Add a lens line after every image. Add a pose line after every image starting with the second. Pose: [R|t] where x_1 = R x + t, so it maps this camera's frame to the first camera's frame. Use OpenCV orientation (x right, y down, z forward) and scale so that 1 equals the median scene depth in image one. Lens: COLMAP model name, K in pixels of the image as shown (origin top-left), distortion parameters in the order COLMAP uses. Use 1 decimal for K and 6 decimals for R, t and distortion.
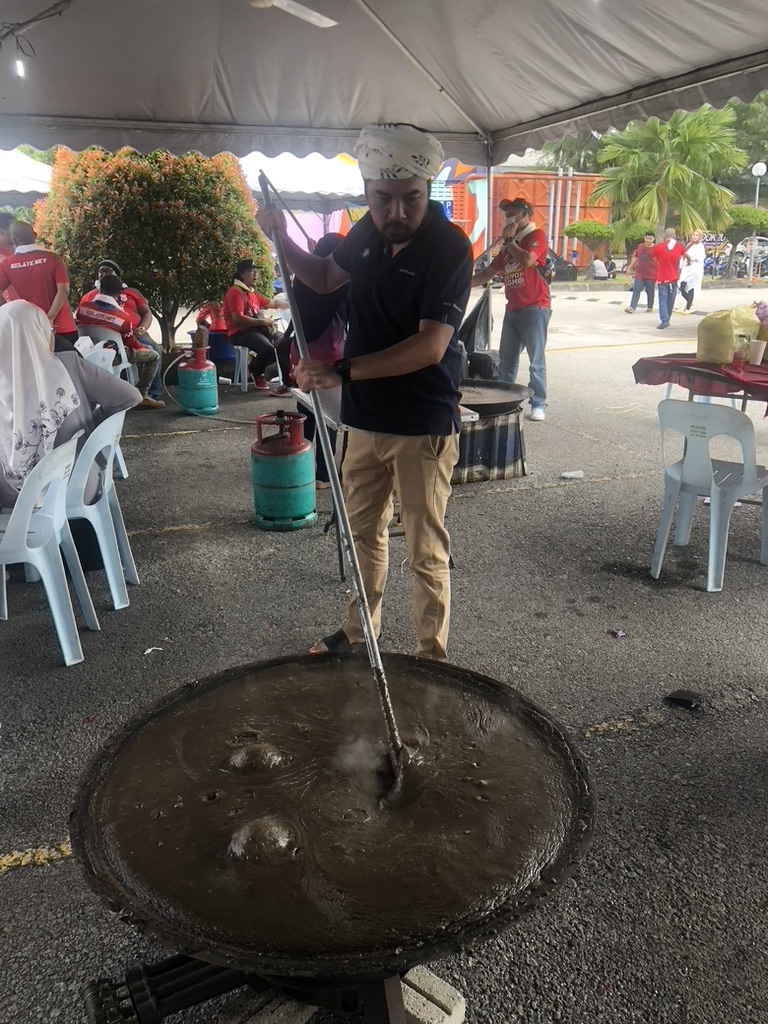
lens RADIAL K [[821.1, 0, 384.0], [0, 821.1, 512.0], [0, 0, 1]] dist [0.008464, -0.005999]
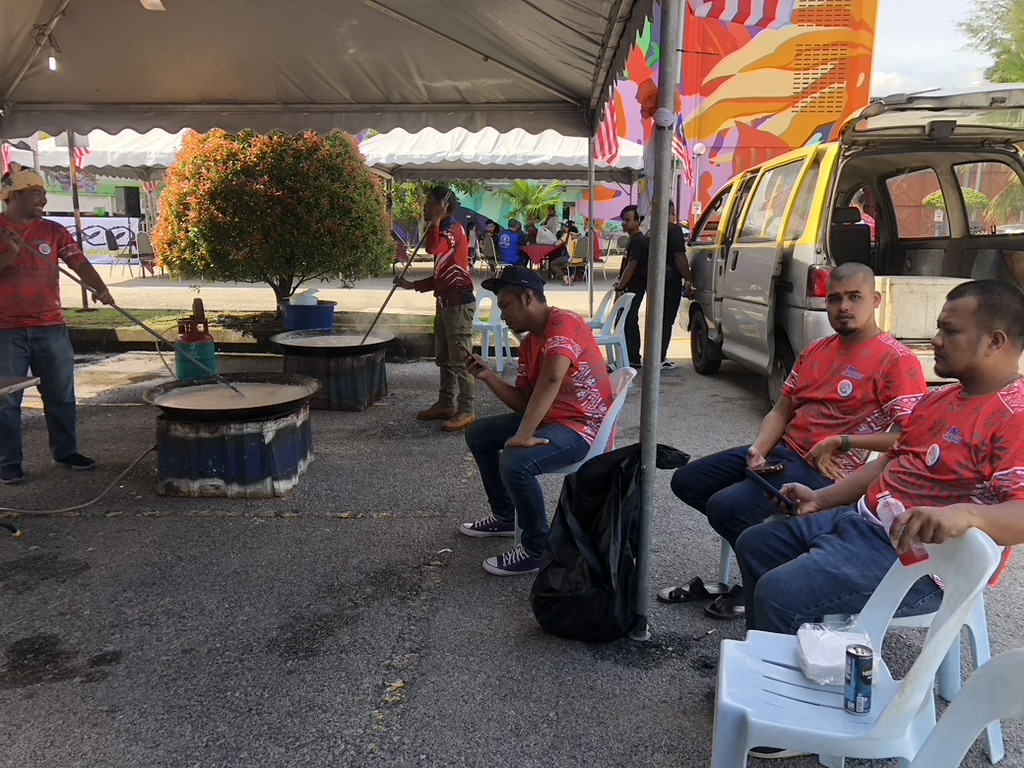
lens RADIAL K [[821.1, 0, 508.4], [0, 821.1, 384.4], [0, 0, 1]] dist [0.008464, -0.005999]
pose [[0.933176, 0.080836, -0.350211, 0.418601], [-0.117476, 0.989462, -0.084640, -0.071168], [0.339679, 0.120125, 0.932839, 0.177519]]
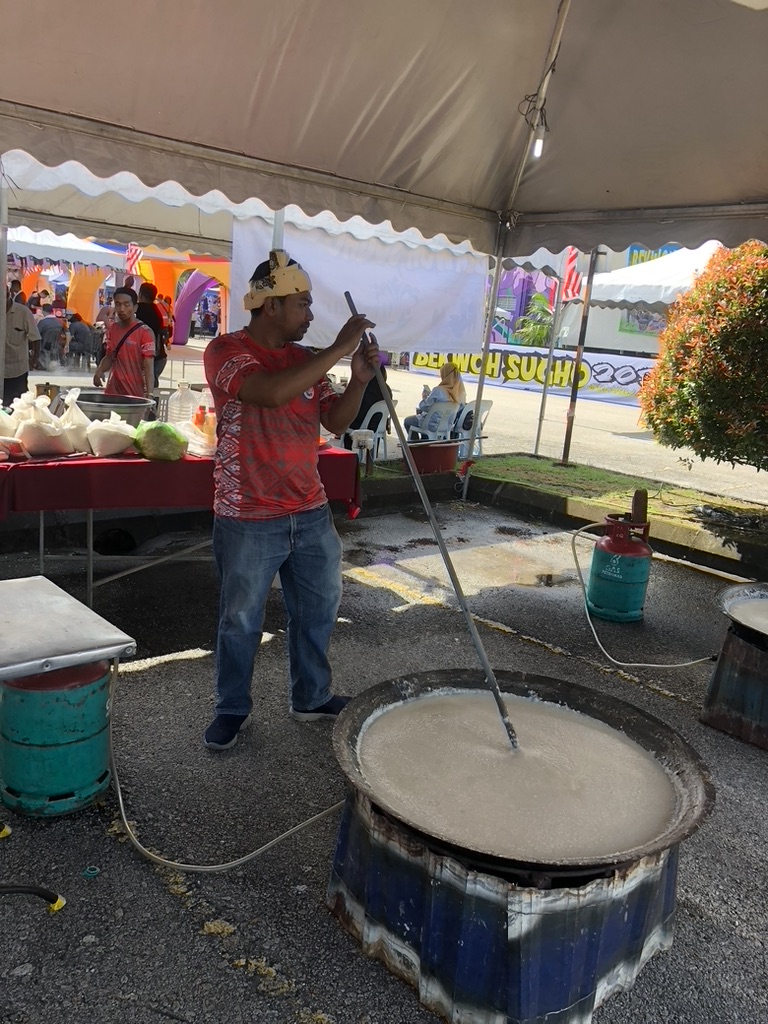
lens RADIAL K [[856.0, 0, 384.0], [0, 856.0, 512.0], [0, 0, 1]] dist [0.012288, 0.000116]
pose [[0.404383, 0.229255, -0.885391, 0.253967], [-0.361223, 0.929404, 0.075671, -0.163730], [0.840234, 0.289223, 0.458647, 0.452939]]
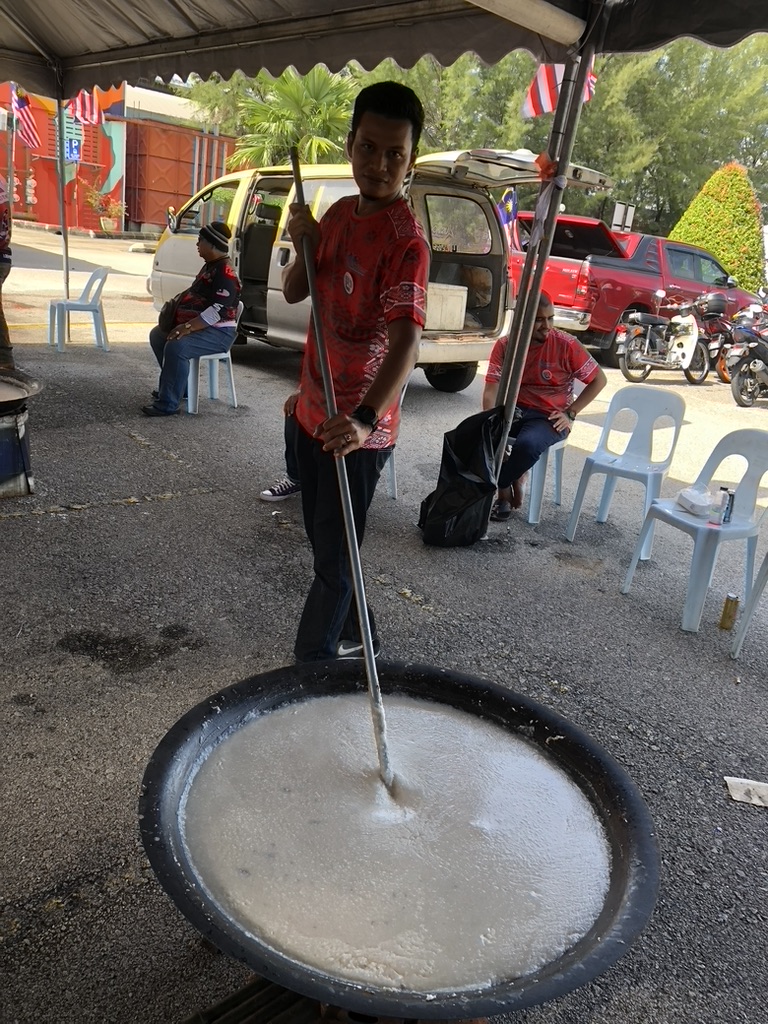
lens RADIAL K [[821.1, 0, 384.0], [0, 821.1, 512.0], [0, 0, 1]] dist [0.008464, -0.005999]
pose [[0.923706, -0.006360, 0.383049, 0.113189], [-0.010058, 0.999115, 0.040841, -0.039051], [-0.382970, -0.041578, 0.922825, 0.084148]]
